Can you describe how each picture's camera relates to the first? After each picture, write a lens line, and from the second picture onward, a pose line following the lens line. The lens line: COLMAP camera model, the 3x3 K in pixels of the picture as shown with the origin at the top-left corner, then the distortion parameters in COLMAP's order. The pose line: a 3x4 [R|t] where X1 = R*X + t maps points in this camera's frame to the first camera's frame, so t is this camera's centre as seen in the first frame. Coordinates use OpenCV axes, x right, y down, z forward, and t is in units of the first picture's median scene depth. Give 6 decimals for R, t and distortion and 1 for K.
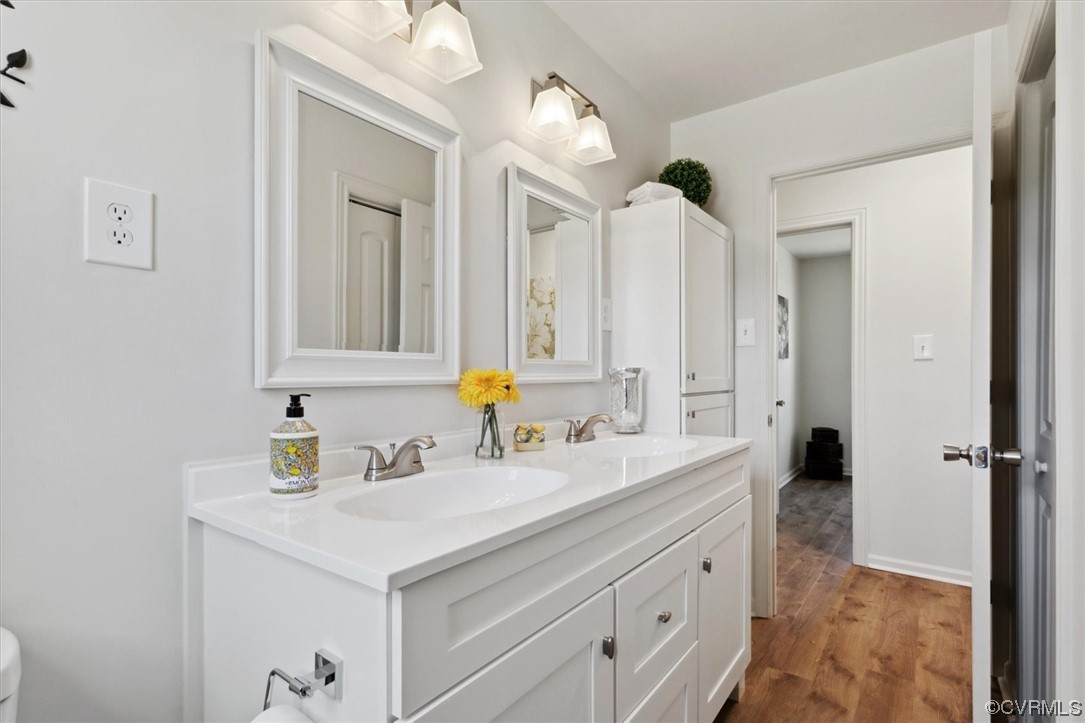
lens RADIAL K [[529.8, 0, 542.5], [0, 529.8, 361.5], [0, 0, 1]] dist [0.002135, 0.000190]
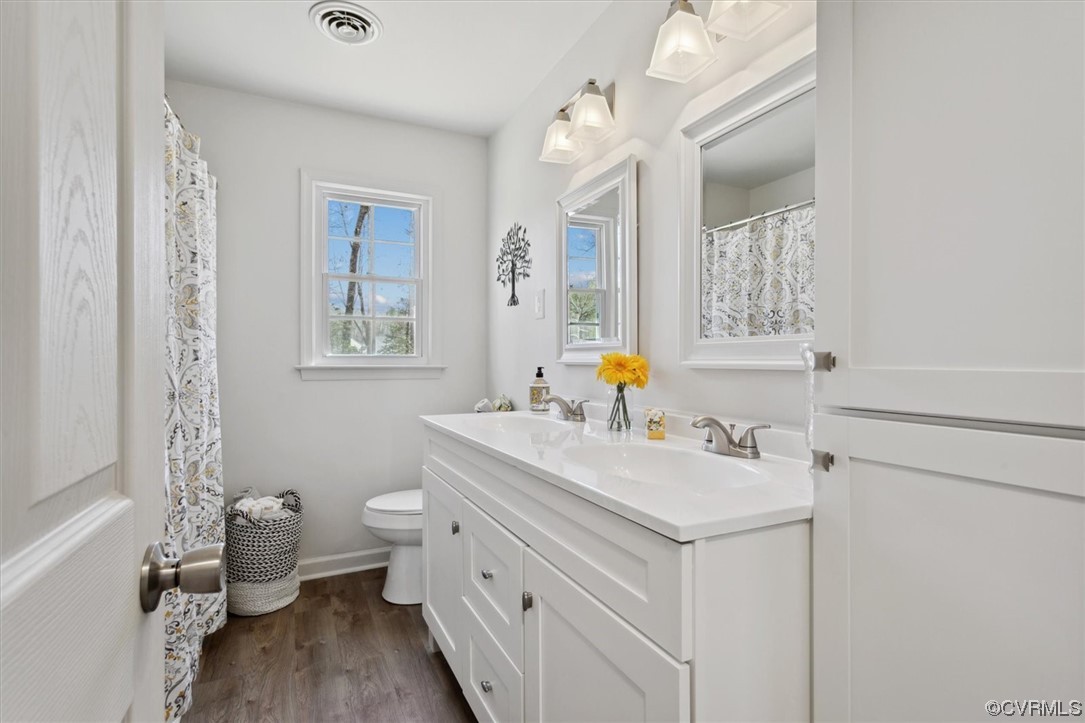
lens RADIAL K [[529.8, 0, 542.5], [0, 529.8, 361.5], [0, 0, 1]] dist [0.002135, 0.000190]
pose [[-0.481483, 0.003336, -0.876449, 0.986024], [0.014980, 0.999878, -0.004424, 0.033188], [0.876327, -0.015259, -0.481474, 1.404254]]
